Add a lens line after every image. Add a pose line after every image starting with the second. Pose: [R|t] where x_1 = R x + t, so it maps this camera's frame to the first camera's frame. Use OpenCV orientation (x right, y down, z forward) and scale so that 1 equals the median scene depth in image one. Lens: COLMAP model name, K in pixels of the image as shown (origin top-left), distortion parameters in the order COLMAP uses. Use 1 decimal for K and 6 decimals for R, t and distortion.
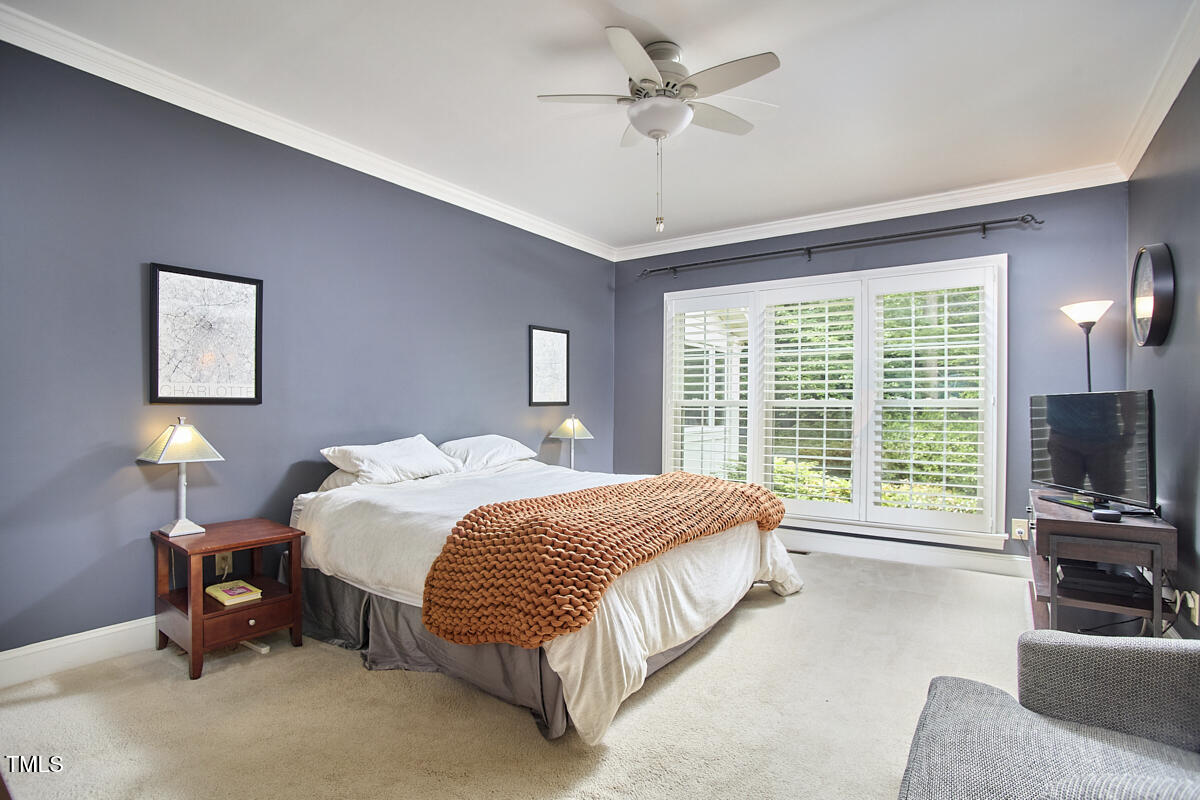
lens RADIAL K [[579.9, 0, 587.4], [0, 579.9, 408.4], [0, 0, 1]] dist [-0.078877, 0.041490]
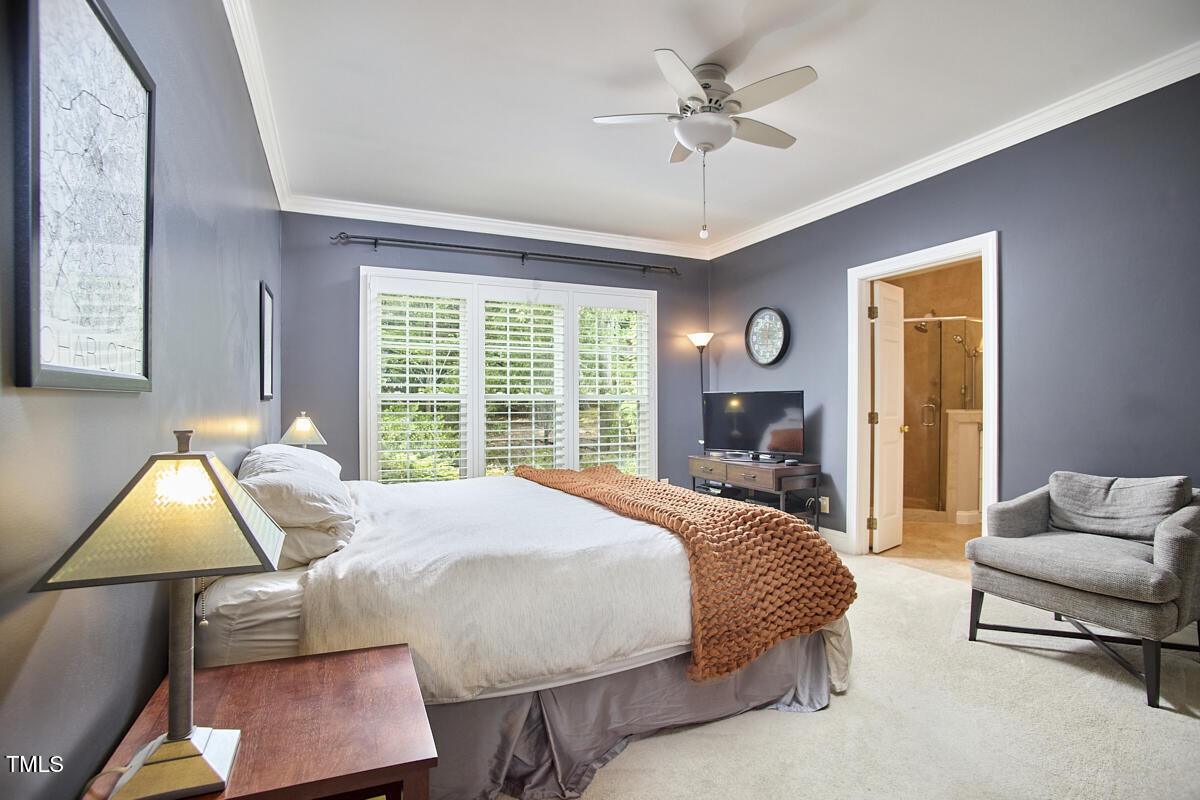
lens RADIAL K [[579.9, 0, 587.4], [0, 579.9, 408.4], [0, 0, 1]] dist [-0.078877, 0.041490]
pose [[0.511662, -0.012667, 0.859093, -0.486092], [0.003956, 0.999915, 0.012388, -0.001301], [-0.859178, -0.002940, 0.511669, 0.342787]]
